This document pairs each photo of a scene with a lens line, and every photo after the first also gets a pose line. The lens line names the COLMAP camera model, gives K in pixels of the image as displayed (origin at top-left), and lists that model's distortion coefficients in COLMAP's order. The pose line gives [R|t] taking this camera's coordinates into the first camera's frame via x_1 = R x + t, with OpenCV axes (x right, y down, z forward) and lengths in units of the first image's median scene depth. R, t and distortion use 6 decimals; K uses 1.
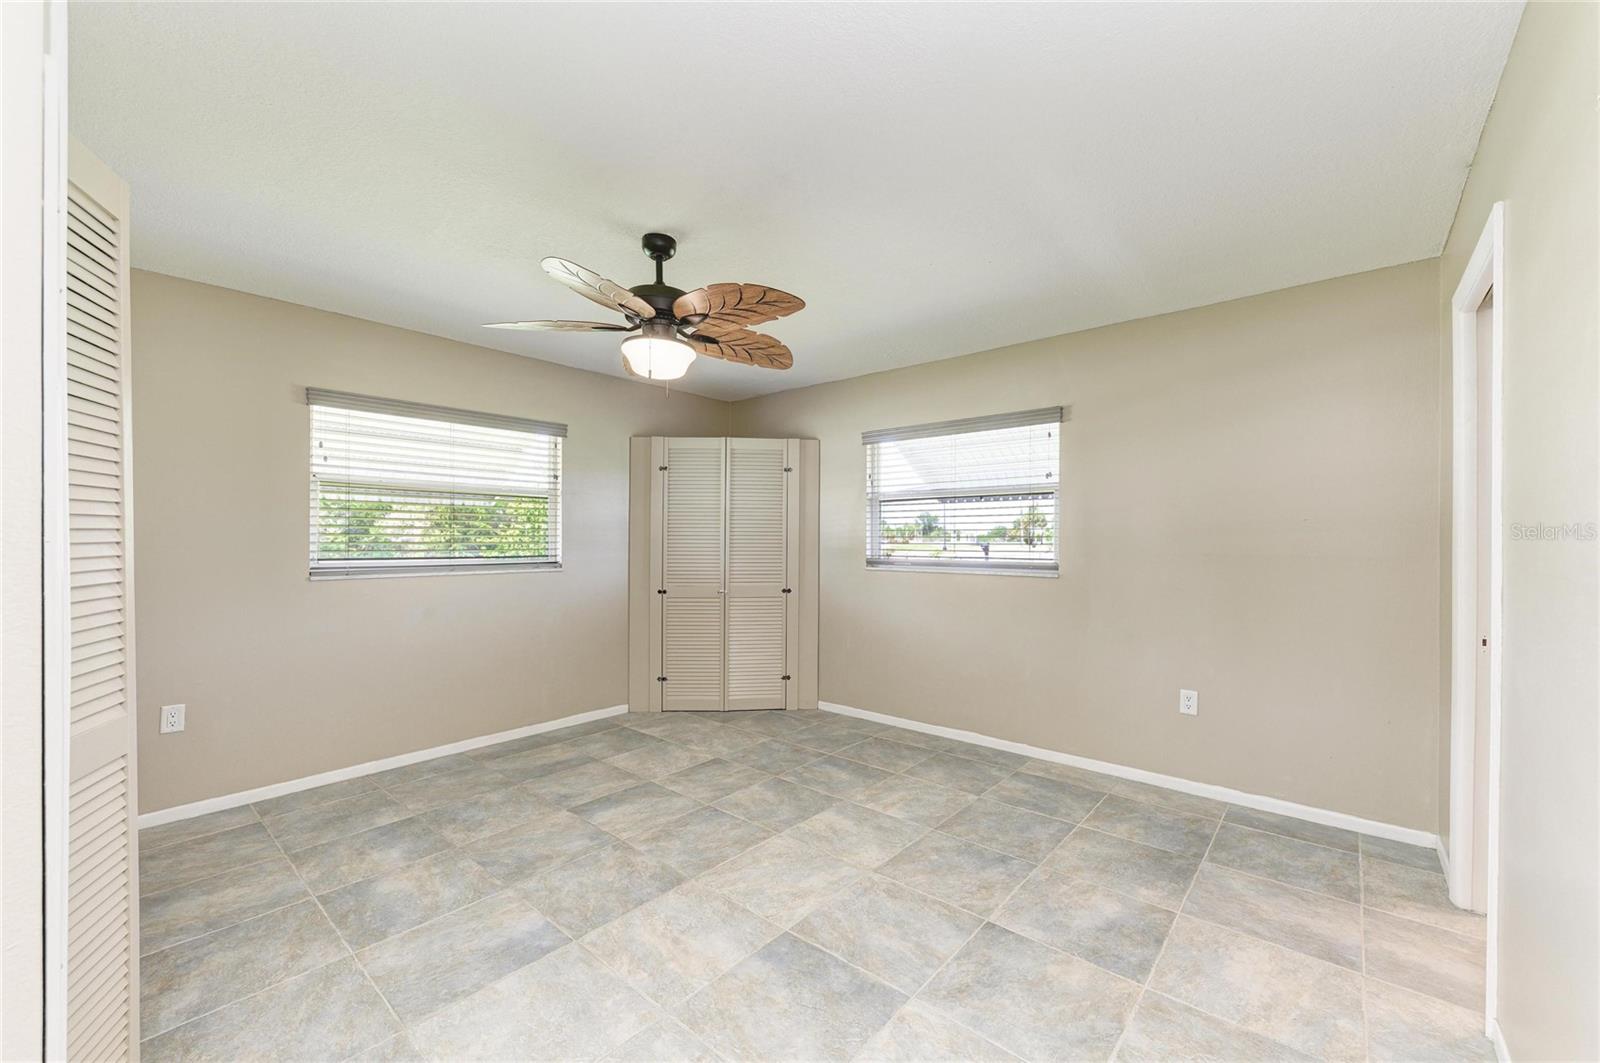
lens RADIAL K [[633.9, 0, 803.3], [0, 633.9, 544.1], [0, 0, 1]] dist [0.017300, -0.005609]
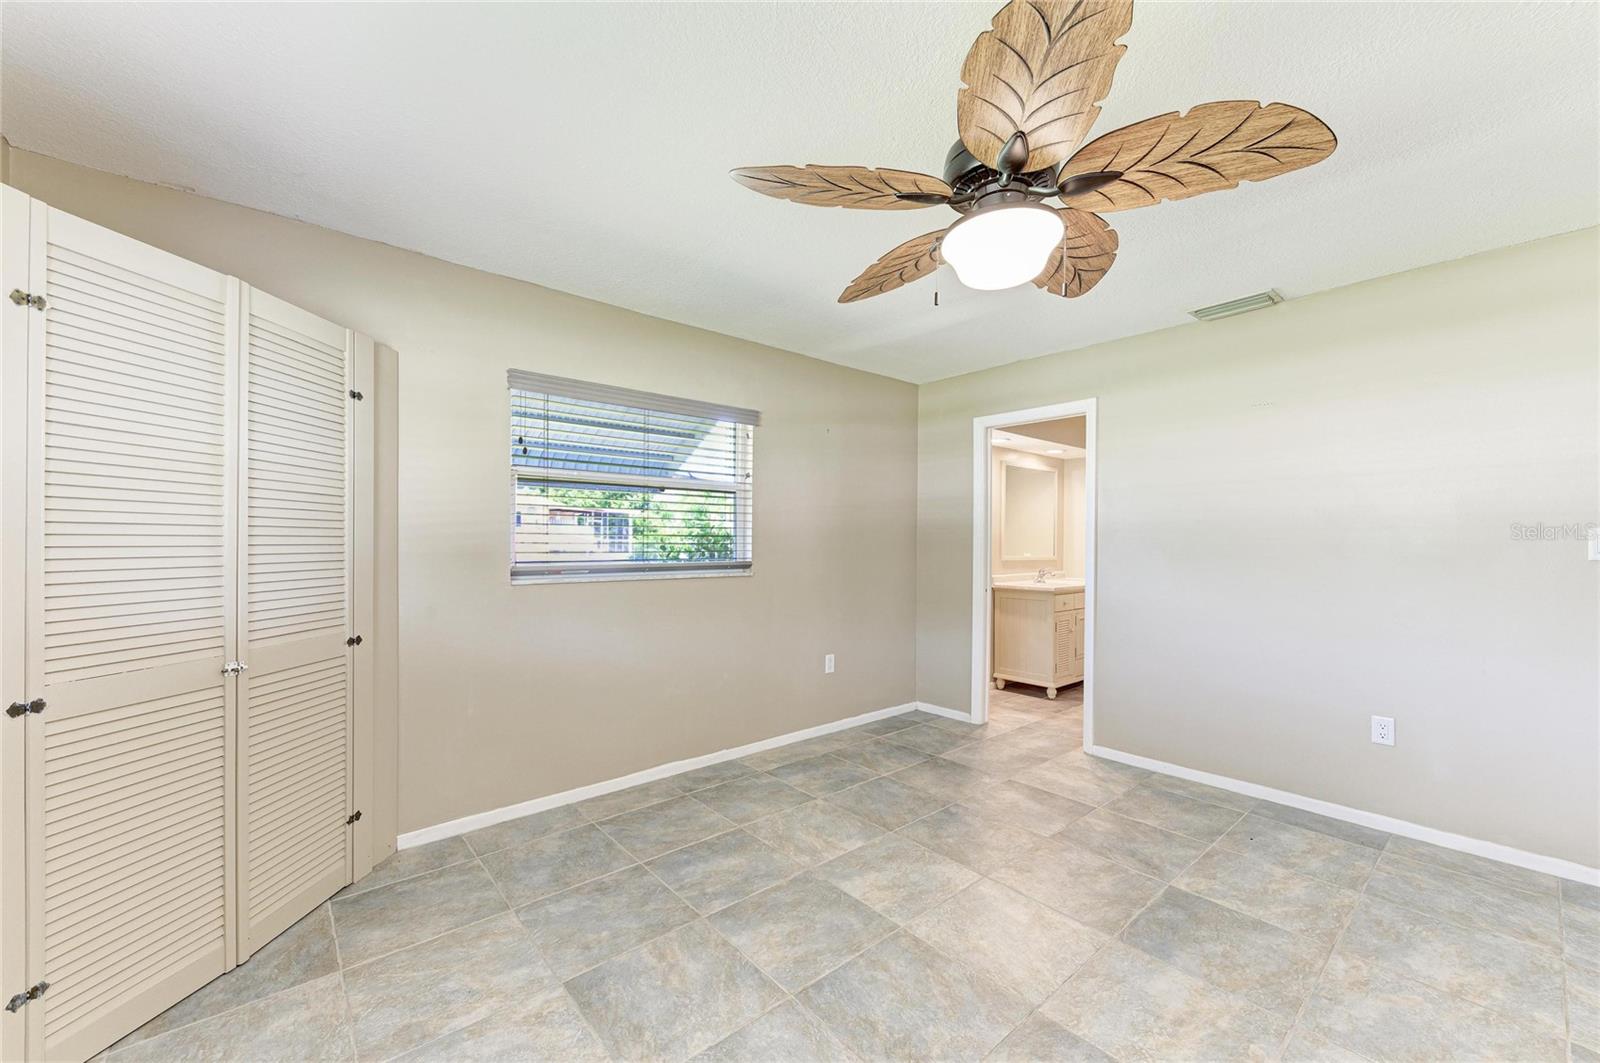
lens RADIAL K [[633.9, 0, 803.3], [0, 633.9, 544.1], [0, 0, 1]] dist [0.017300, -0.005609]
pose [[0.136185, -0.005535, 0.990668, -0.667260], [-0.000049, 0.999984, 0.005594, -0.006014], [-0.990683, -0.000810, 0.136183, 0.837196]]
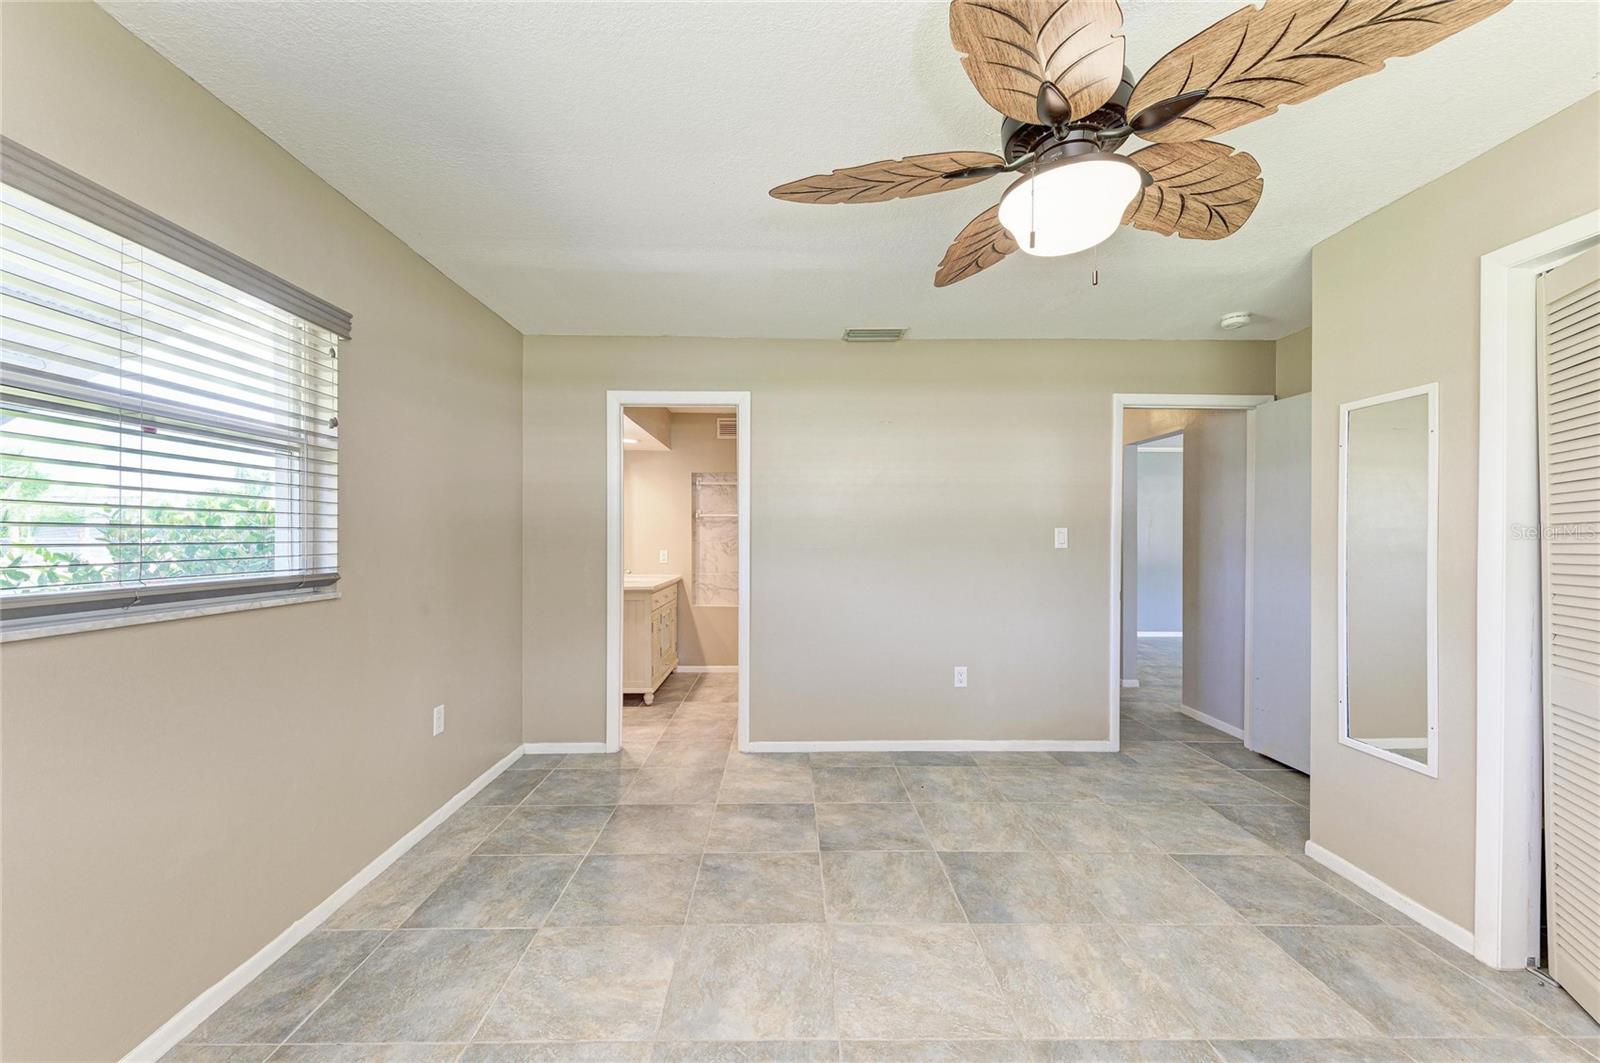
lens RADIAL K [[638.8, 0, 803.8], [0, 638.8, 543.4], [0, 0, 1]] dist [0.002083, -0.000042]
pose [[-0.680771, -0.010342, 0.732424, -0.365426], [-0.001022, 0.999913, 0.013170, -0.008157], [-0.732496, 0.008217, -0.680722, 1.174345]]
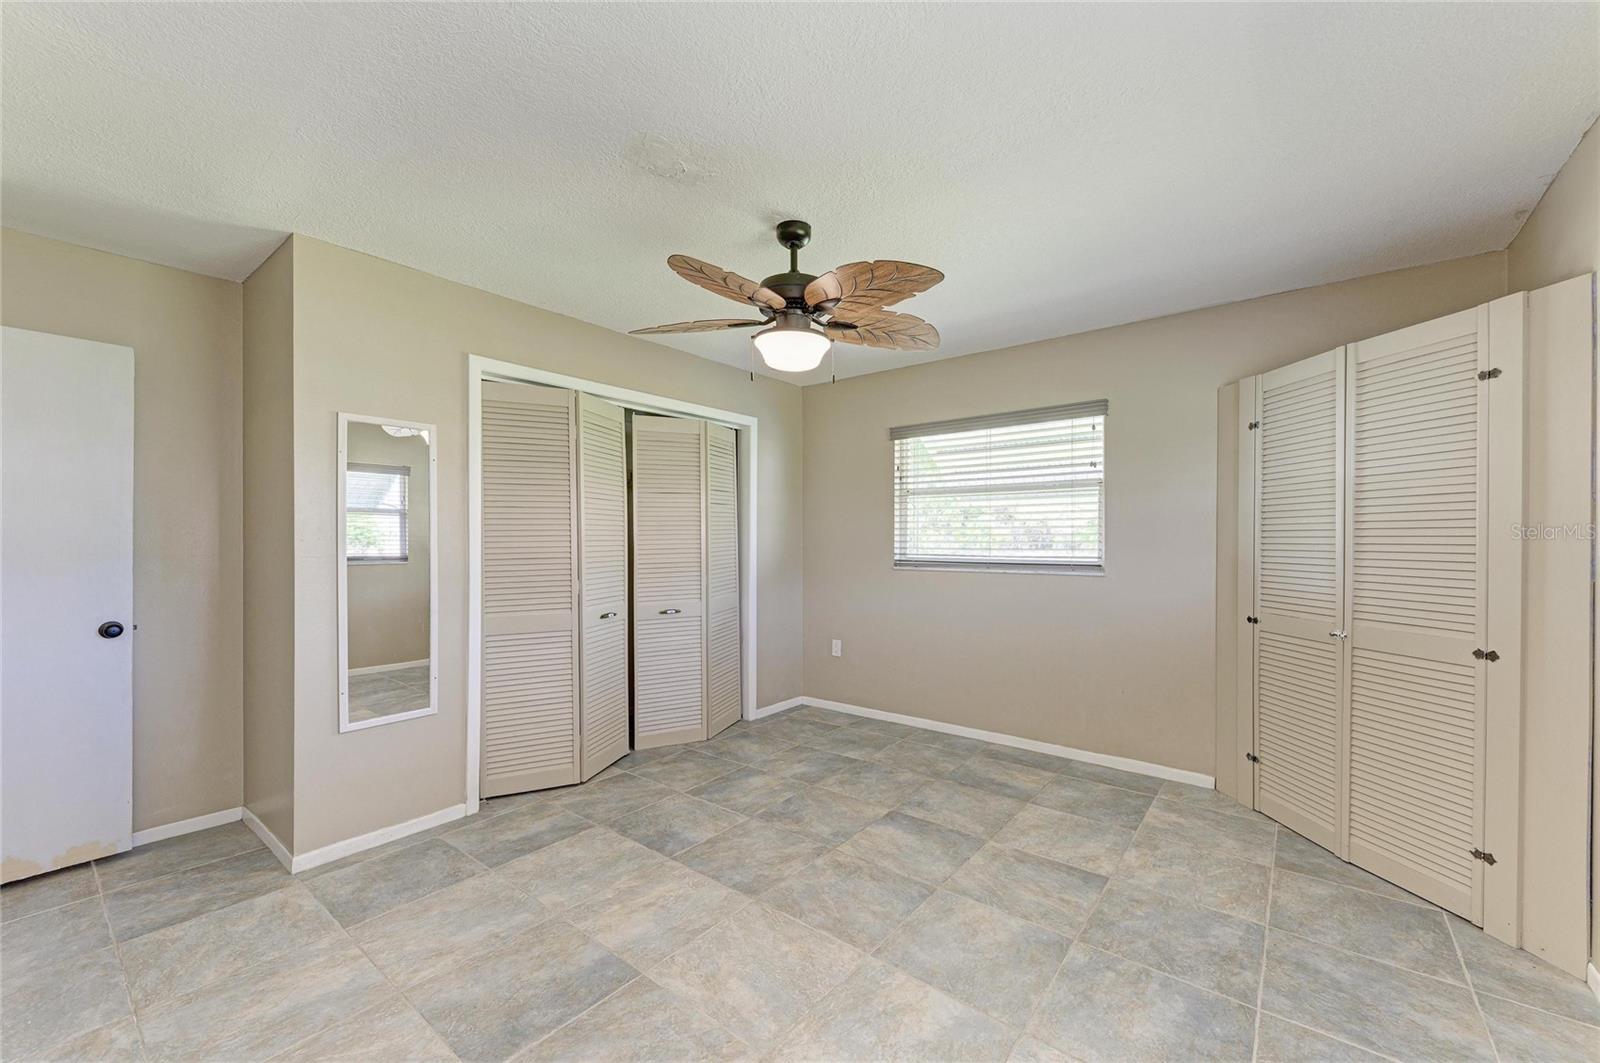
lens RADIAL K [[620.7, 0, 796.9], [0, 620.7, 533.9], [0, 0, 1]] dist [0.001939, 0.000184]
pose [[0.038532, -0.010431, -0.999203, 0.538524], [-0.004337, 0.999934, -0.010606, -0.003099], [0.999248, 0.004743, 0.038484, 0.736458]]
